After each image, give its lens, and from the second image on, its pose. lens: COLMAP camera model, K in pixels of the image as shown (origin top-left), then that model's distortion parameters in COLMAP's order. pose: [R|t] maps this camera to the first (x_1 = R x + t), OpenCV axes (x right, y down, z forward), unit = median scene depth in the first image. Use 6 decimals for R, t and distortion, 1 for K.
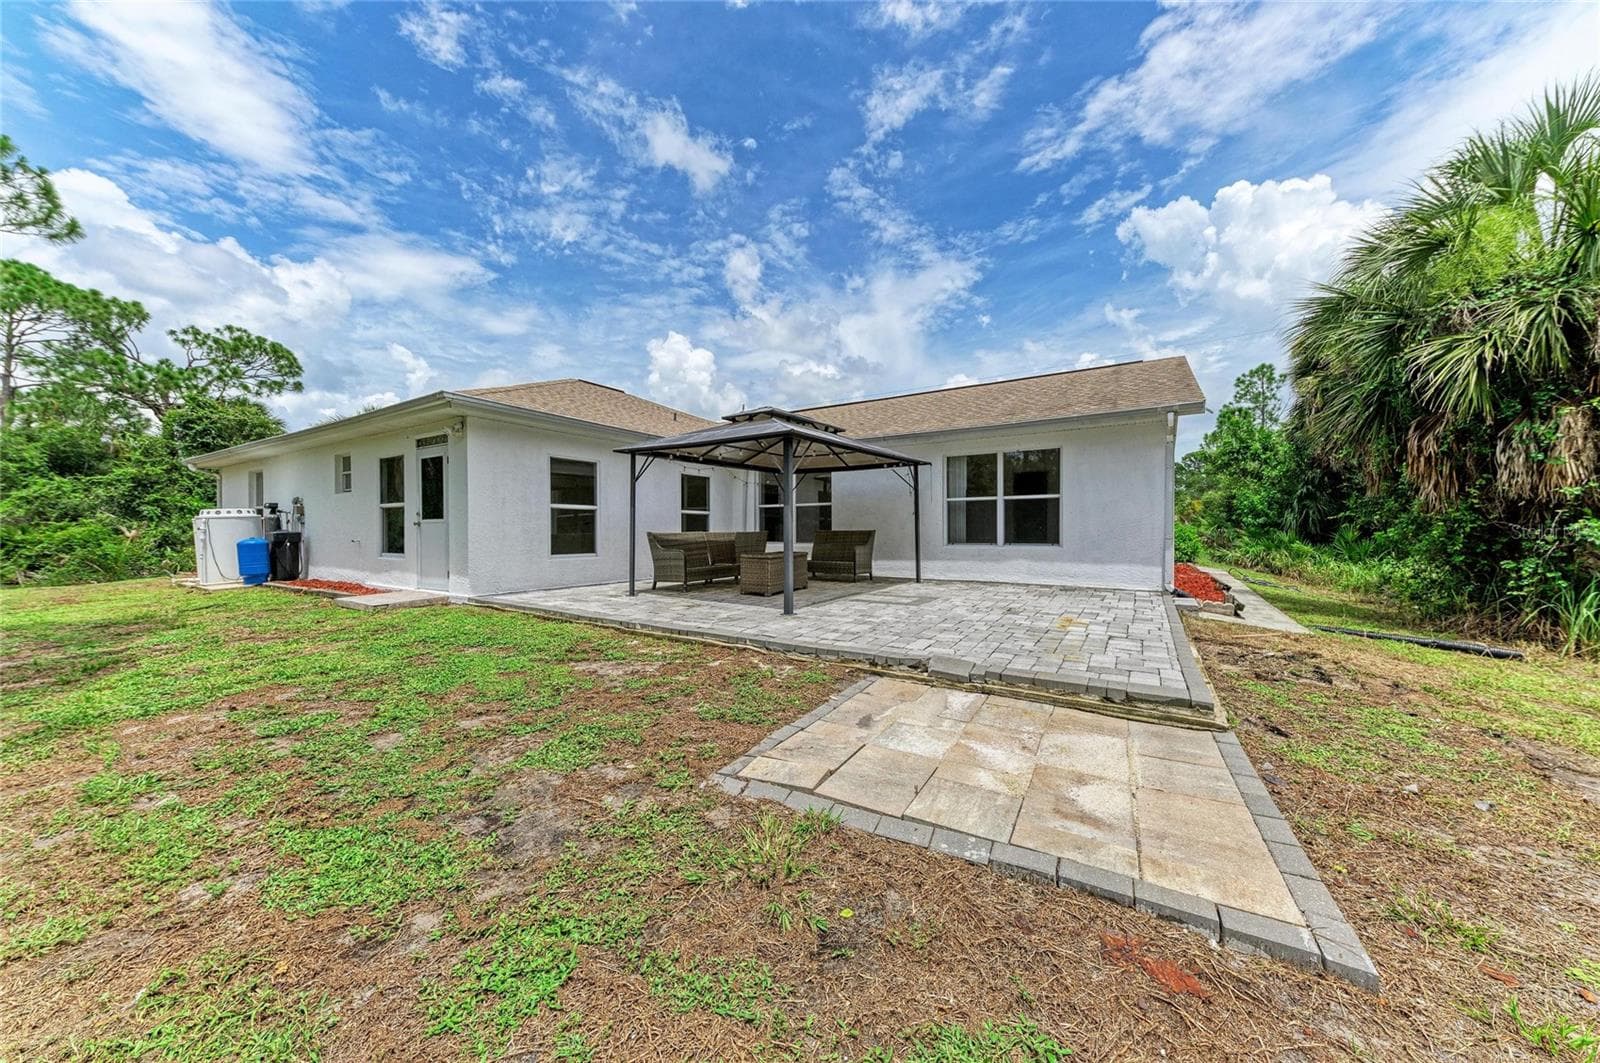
lens RADIAL K [[547.8, 0, 823.5], [0, 547.8, 526.5], [0, 0, 1]] dist [0.001788, 0.000134]
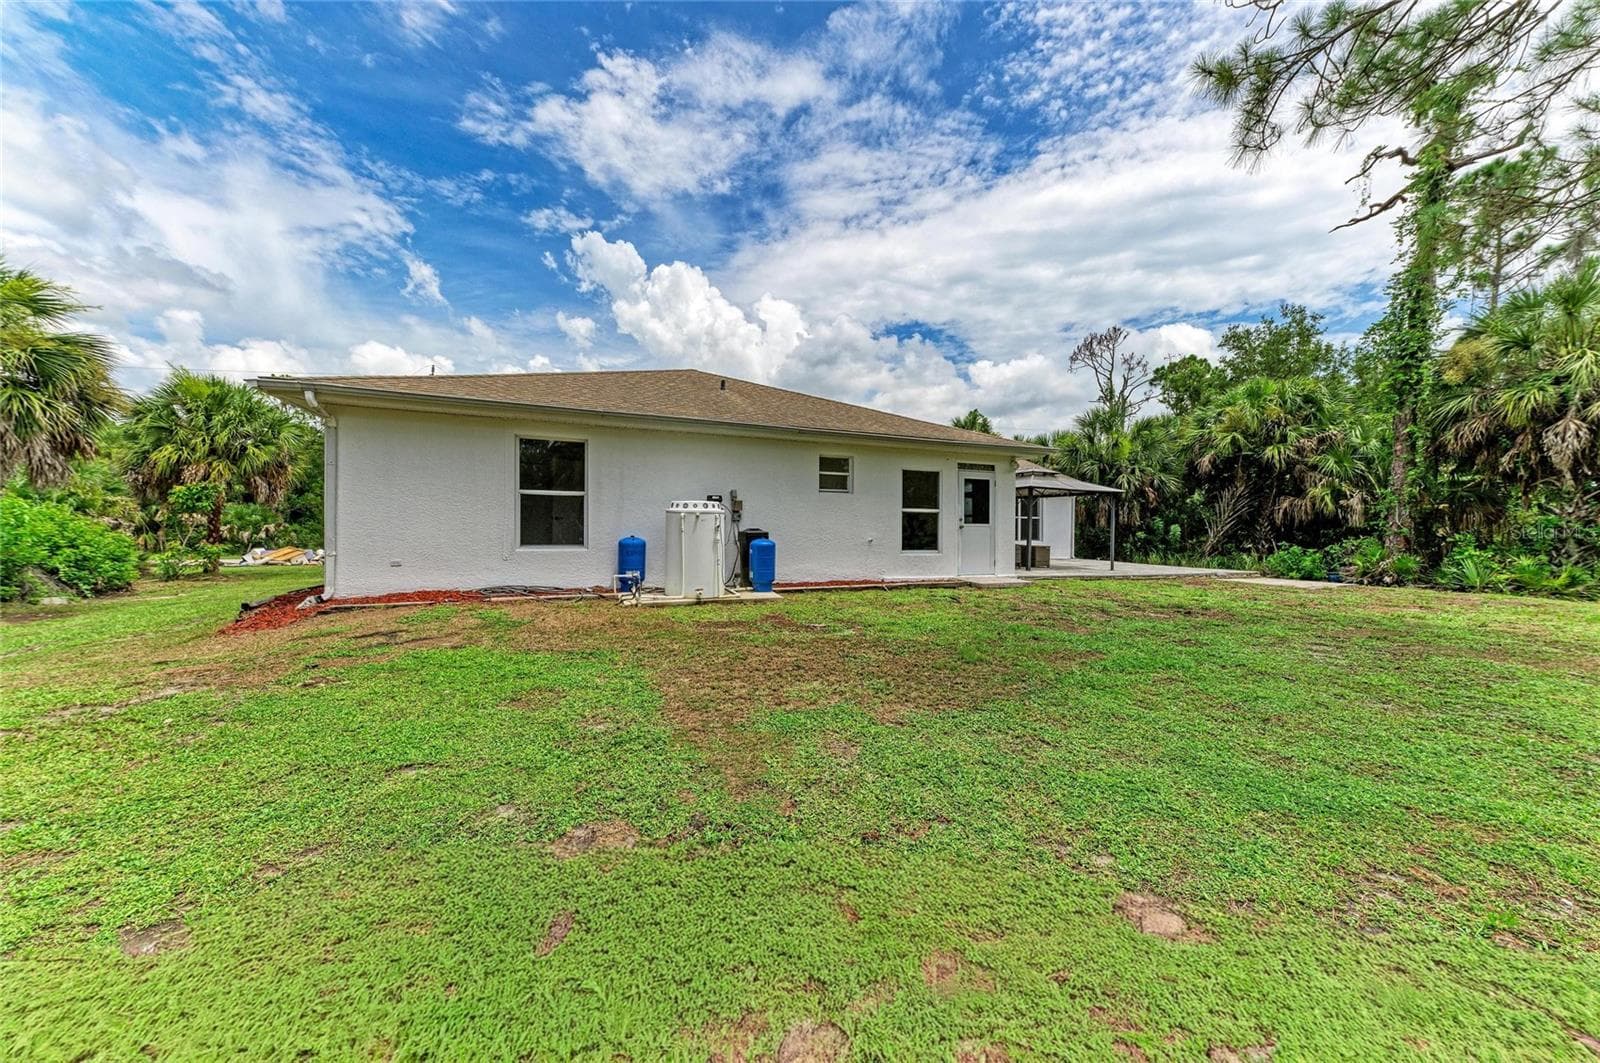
lens RADIAL K [[551.8, 0, 799.3], [0, 551.8, 539.1], [0, 0, 1]] dist [0.004832, 0.000139]
pose [[0.548460, -0.007643, 0.836142, -0.106284], [-0.009593, 0.999835, 0.015432, 0.000451], [-0.836121, -0.016485, 0.548297, 0.029989]]
